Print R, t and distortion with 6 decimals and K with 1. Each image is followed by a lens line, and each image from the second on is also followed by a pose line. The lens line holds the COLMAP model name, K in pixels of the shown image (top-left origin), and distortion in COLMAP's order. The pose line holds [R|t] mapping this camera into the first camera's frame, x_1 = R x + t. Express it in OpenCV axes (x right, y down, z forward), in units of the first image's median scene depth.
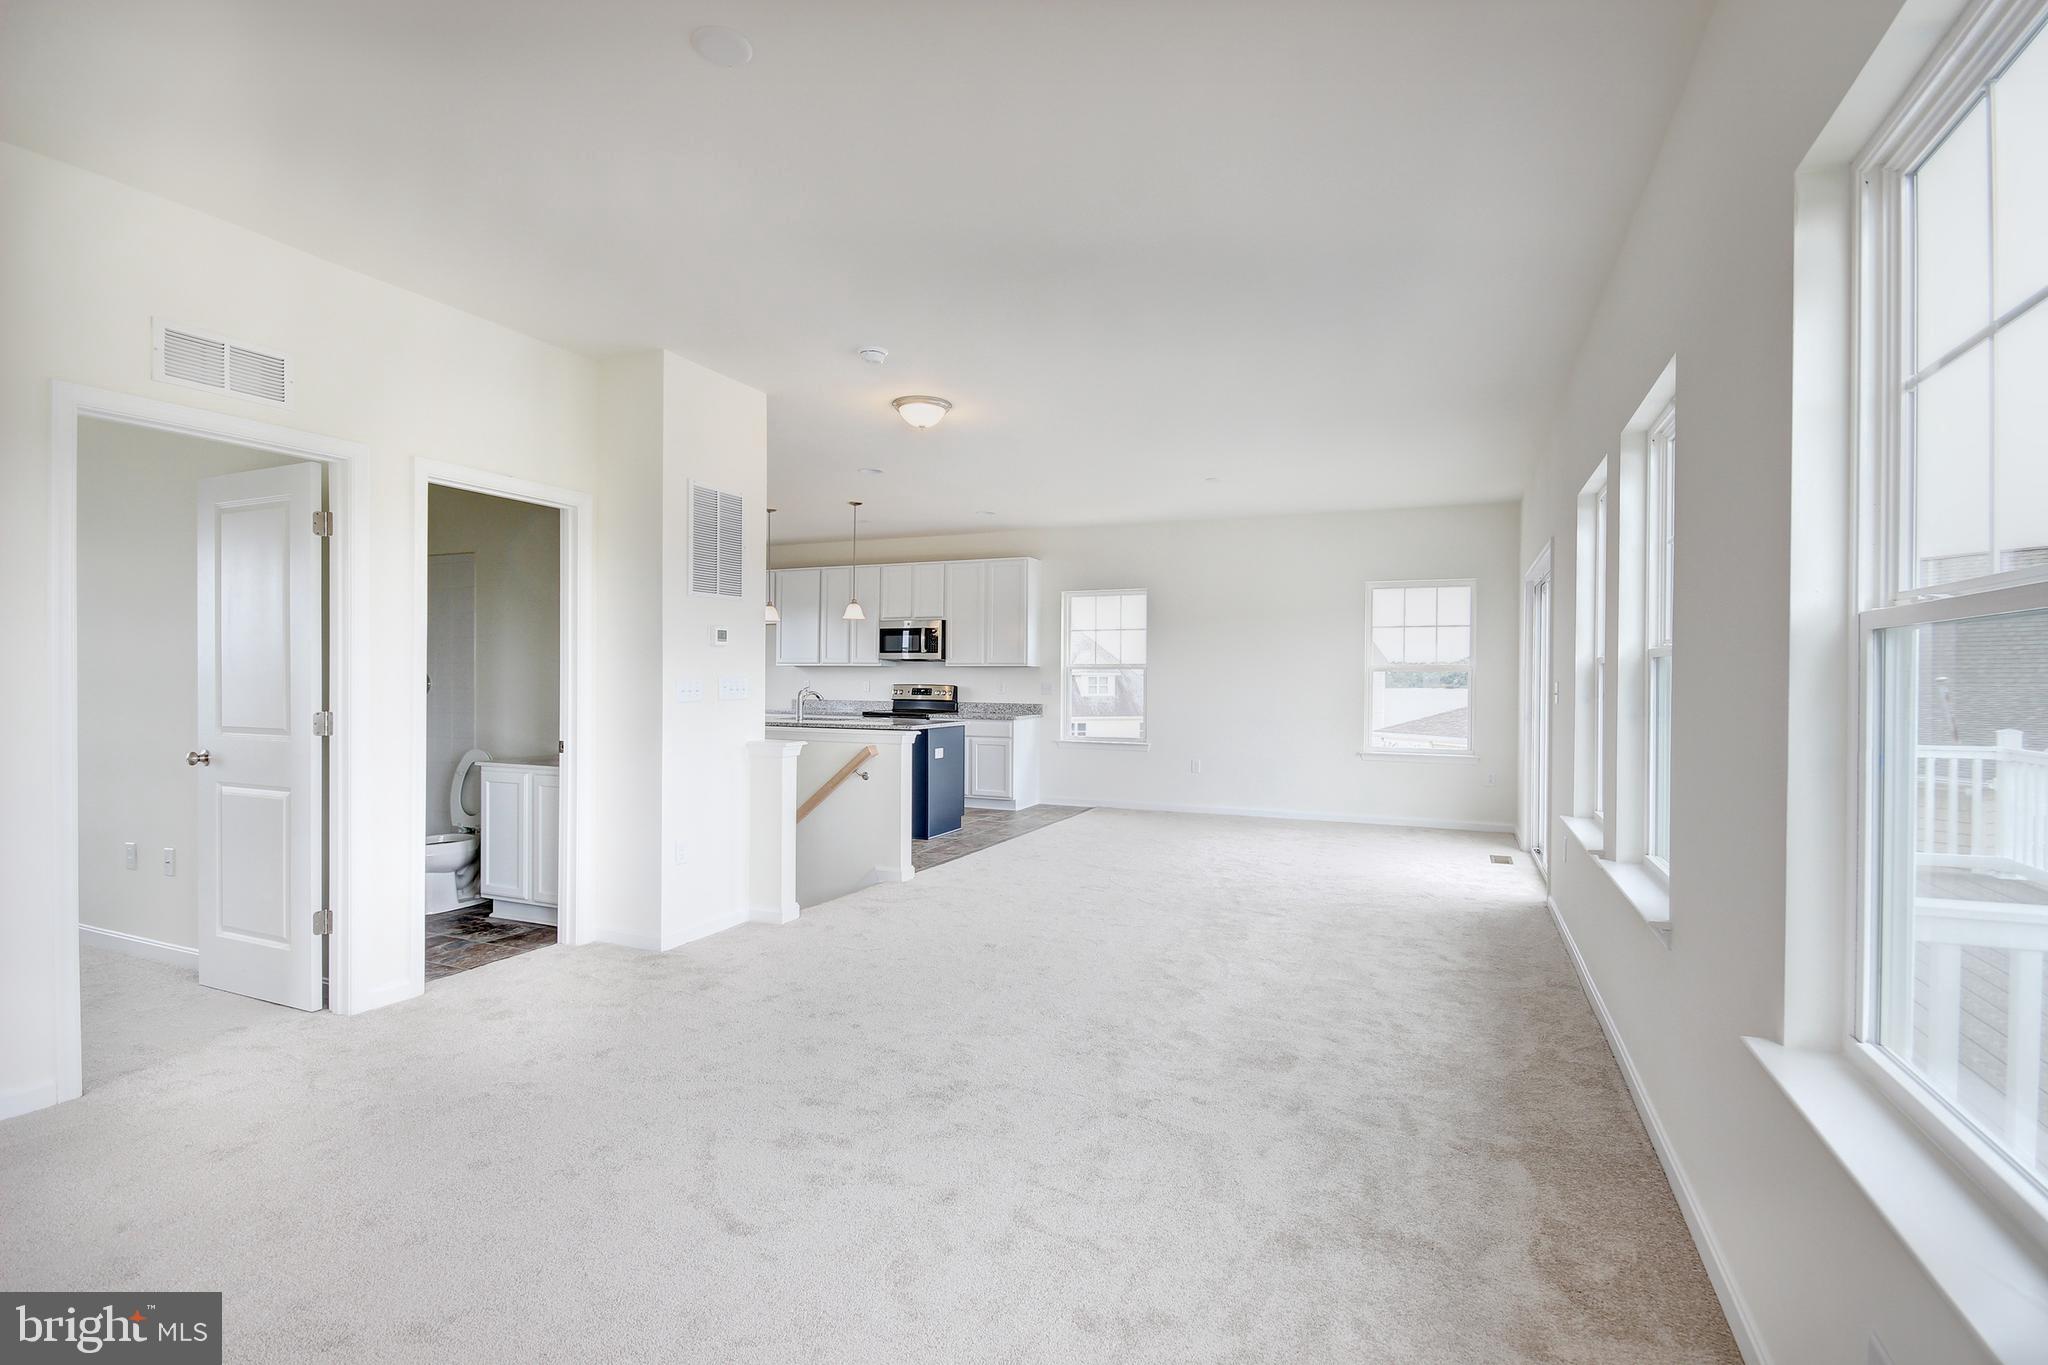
lens RADIAL K [[954.8, 0, 1024.0], [0, 954.8, 682.5], [0, 0, 1]] dist [0.000639, -0.000008]
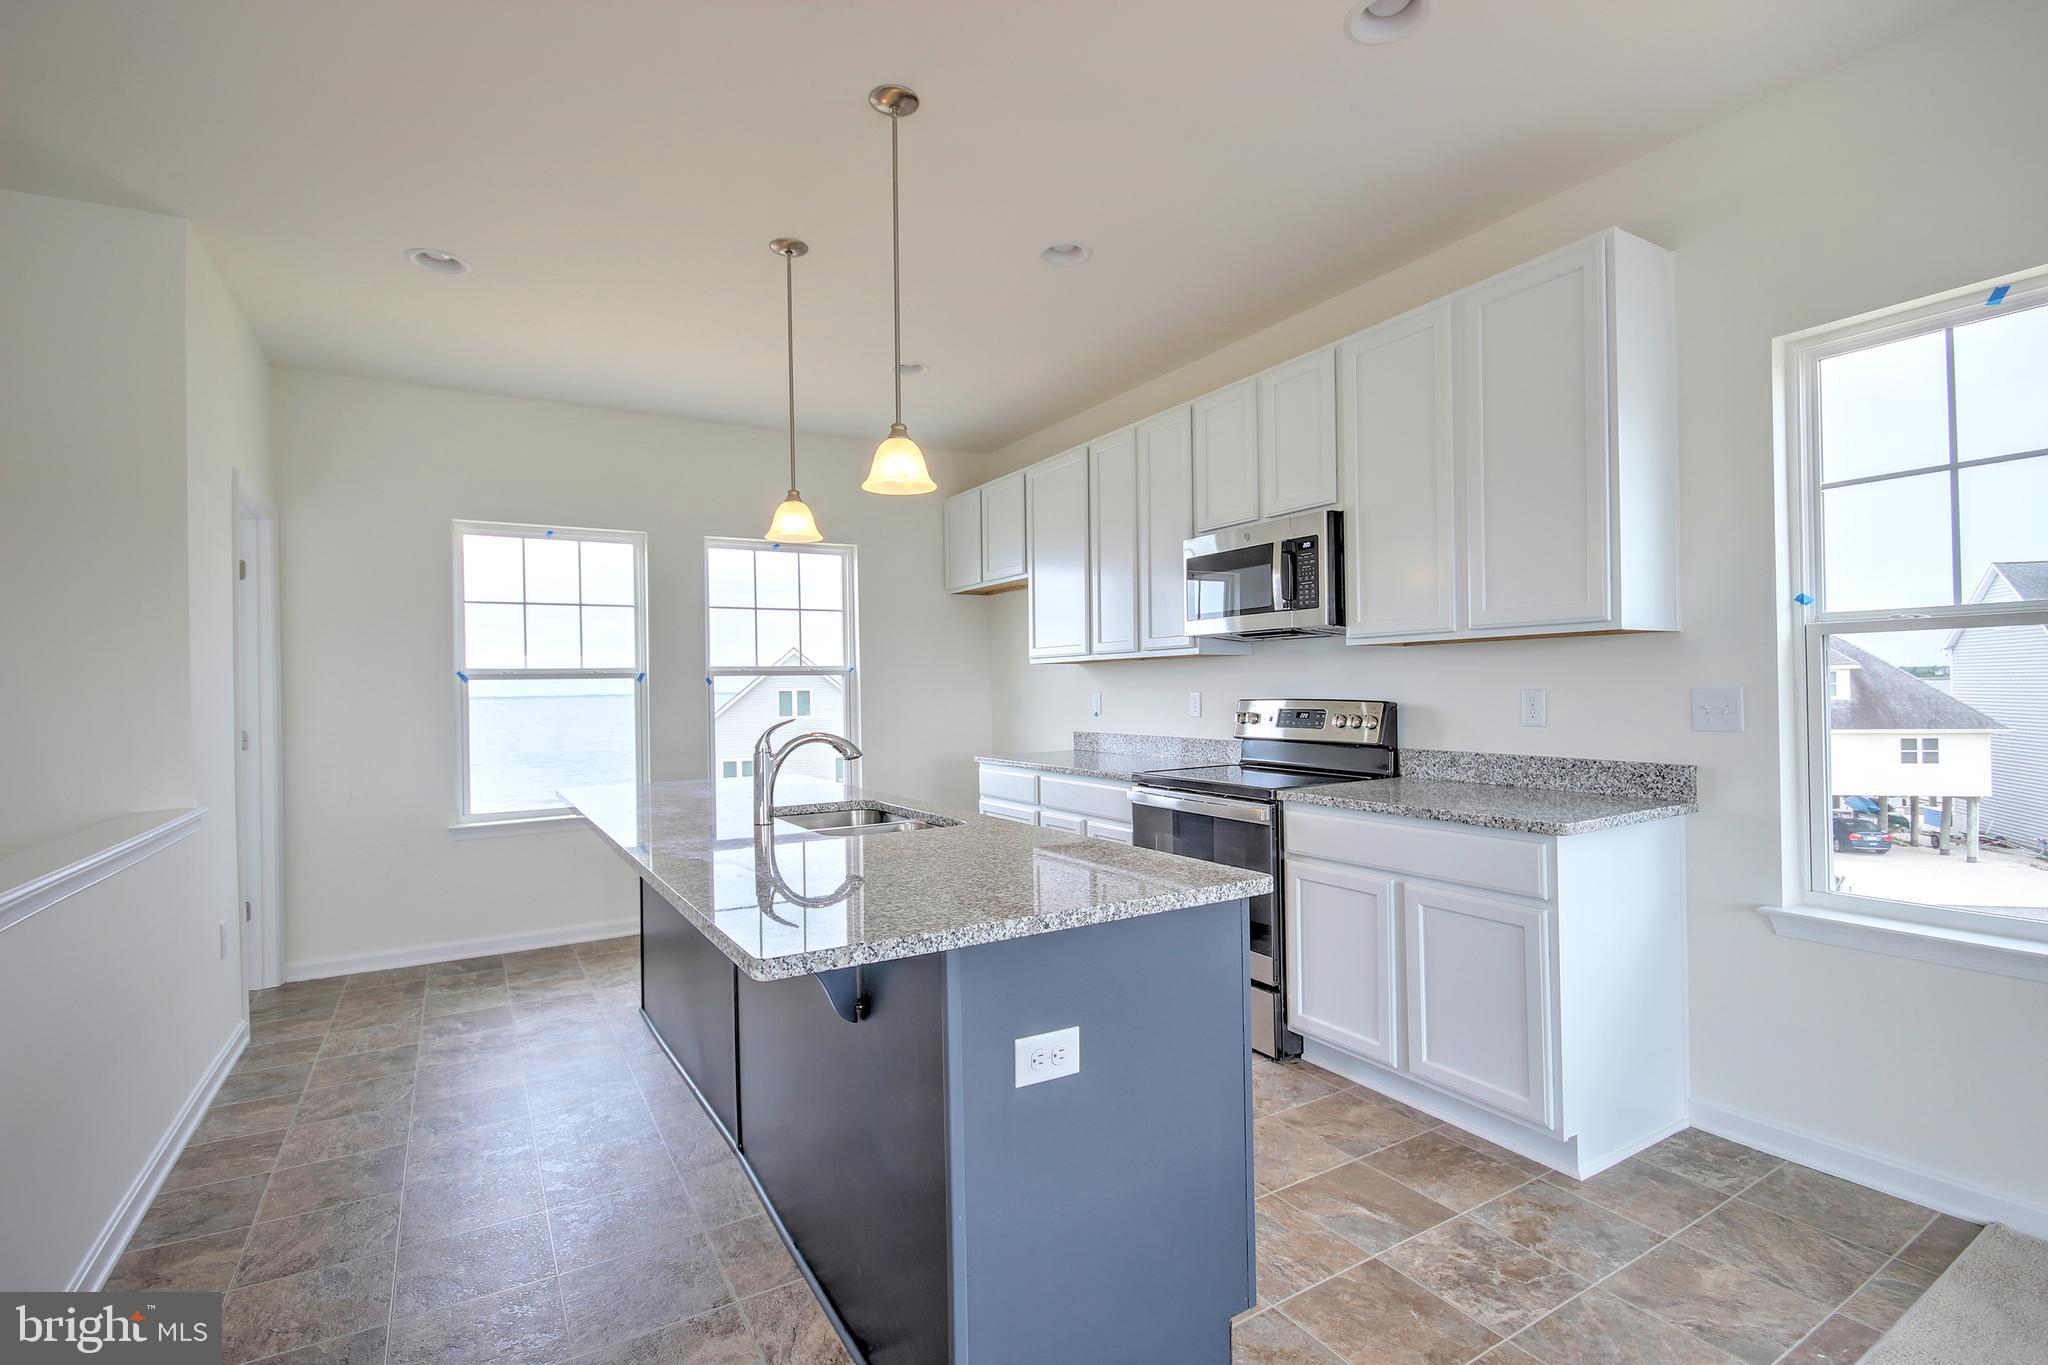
lens RADIAL K [[954.8, 0, 1024.0], [0, 954.8, 682.5], [0, 0, 1]] dist [0.000639, -0.000008]
pose [[0.817138, -0.020228, -0.576088, 0.019799], [0.017836, 0.999793, -0.009806, -0.002407], [0.576167, -0.002262, 0.817329, 0.655930]]
